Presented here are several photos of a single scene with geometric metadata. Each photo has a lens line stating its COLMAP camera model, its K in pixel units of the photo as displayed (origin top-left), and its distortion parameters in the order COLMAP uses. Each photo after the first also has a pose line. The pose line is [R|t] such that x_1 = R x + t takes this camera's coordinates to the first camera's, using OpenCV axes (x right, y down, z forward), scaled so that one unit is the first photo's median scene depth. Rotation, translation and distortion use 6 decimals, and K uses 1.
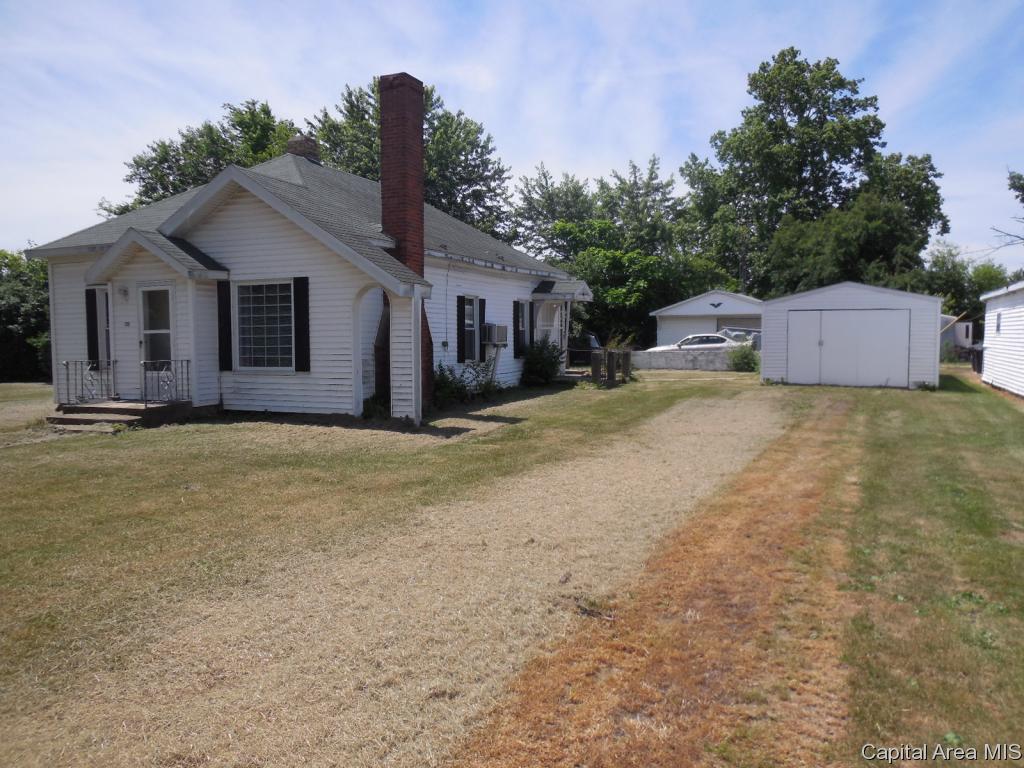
lens RADIAL K [[774.0, 0, 512.0], [0, 774.0, 384.0], [0, 0, 1]] dist [0.062746, -0.197373]
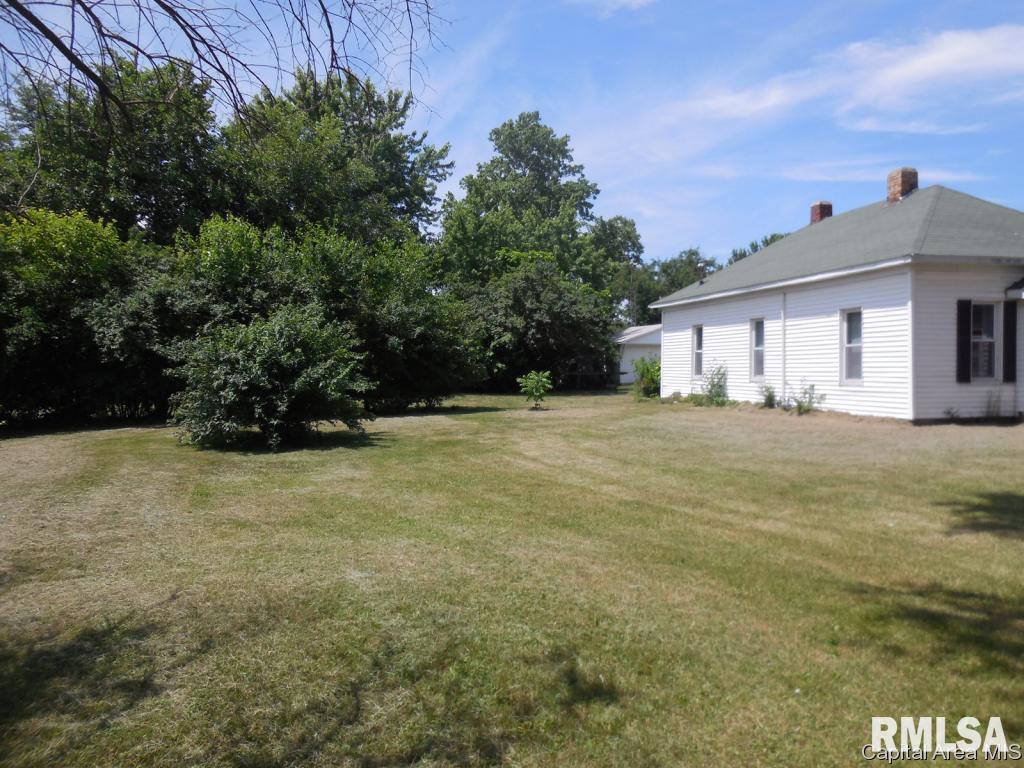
lens RADIAL K [[779.2, 0, 512.0], [0, 779.2, 384.0], [0, 0, 1]] dist [-0.004367, -0.008858]
pose [[0.785028, -0.012439, 0.619335, -1.777349], [0.038961, 0.998810, -0.029323, -0.010758], [-0.618233, 0.047150, 0.784579, 0.652597]]
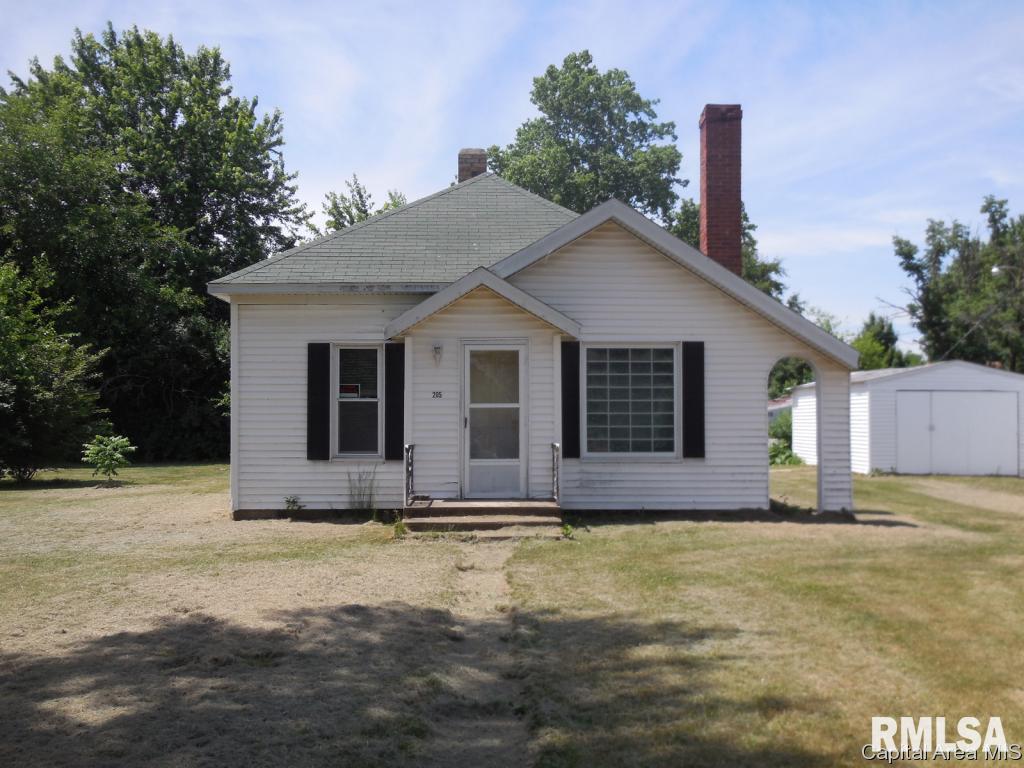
lens RADIAL K [[1170.2, 0, 512.0], [0, 1170.2, 384.0], [0, 0, 1]] dist [-0.015363, -0.016356]
pose [[0.907529, 0.021314, 0.419449, -0.898396], [0.017352, 0.995956, -0.088151, 0.010771], [-0.419631, 0.087277, 0.903489, -0.021700]]
